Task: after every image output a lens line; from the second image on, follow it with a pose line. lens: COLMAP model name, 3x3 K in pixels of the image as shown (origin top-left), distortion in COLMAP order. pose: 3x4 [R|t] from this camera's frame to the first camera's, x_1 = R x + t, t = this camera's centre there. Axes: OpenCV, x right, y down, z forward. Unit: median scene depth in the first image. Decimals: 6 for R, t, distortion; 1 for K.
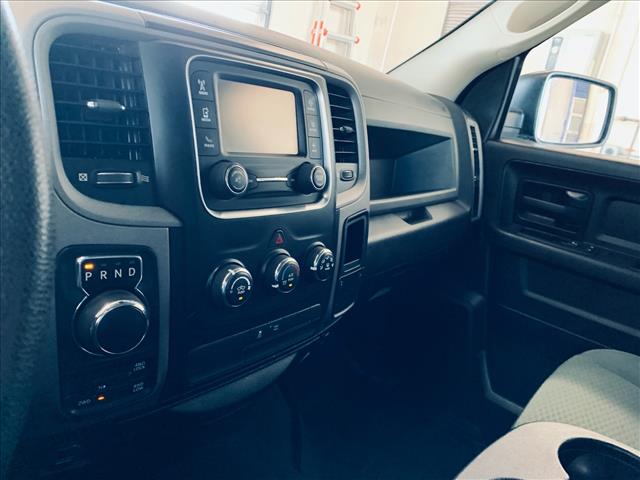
lens RADIAL K [[491.0, 0, 322.0], [0, 491.0, 243.4], [0, 0, 1]] dist [0.015774, -0.023334]
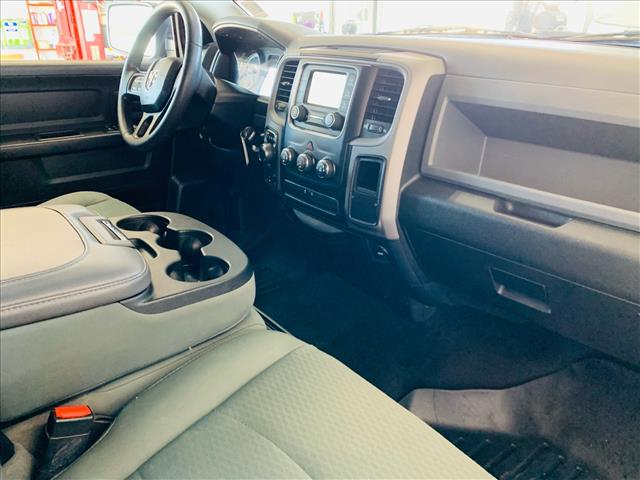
lens RADIAL K [[491.0, 0, 320.6], [0, 491.0, 243.9], [0, 0, 1]] dist [0.015774, -0.023334]
pose [[-0.211850, 0.229830, -0.949894, 1.989589], [-0.322737, 0.900975, 0.289973, -0.255442], [0.922475, 0.367997, -0.116697, 1.444351]]
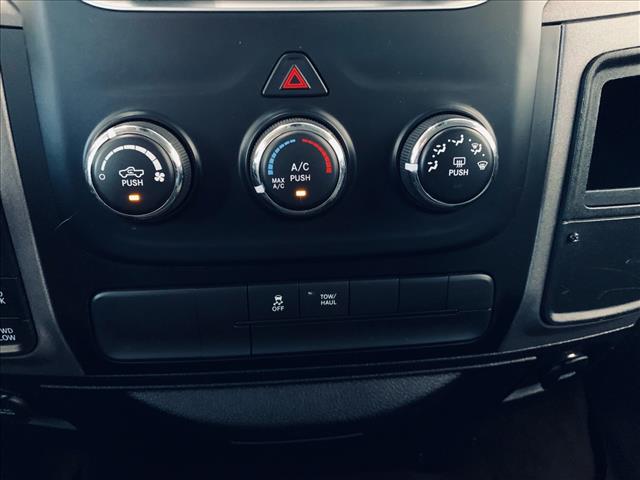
lens RADIAL K [[491.0, 0, 322.7], [0, 491.0, 237.6], [0, 0, 1]] dist [0.015774, -0.023334]
pose [[0.678555, 0.113272, -0.725764, 0.236101], [-0.089948, 0.993416, 0.070948, 0.091185], [0.729022, 0.017138, 0.684276, 0.745151]]
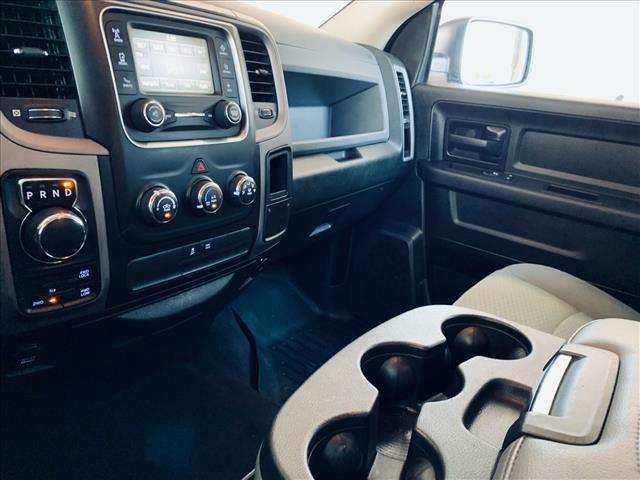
lens RADIAL K [[491.0, 0, 322.4], [0, 491.0, 237.2], [0, 0, 1]] dist [0.015774, -0.023334]
pose [[0.996201, -0.072727, 0.047891, 0.131964], [0.070039, 0.995994, 0.055598, 0.112505], [-0.051742, -0.052033, 0.997304, -0.187012]]
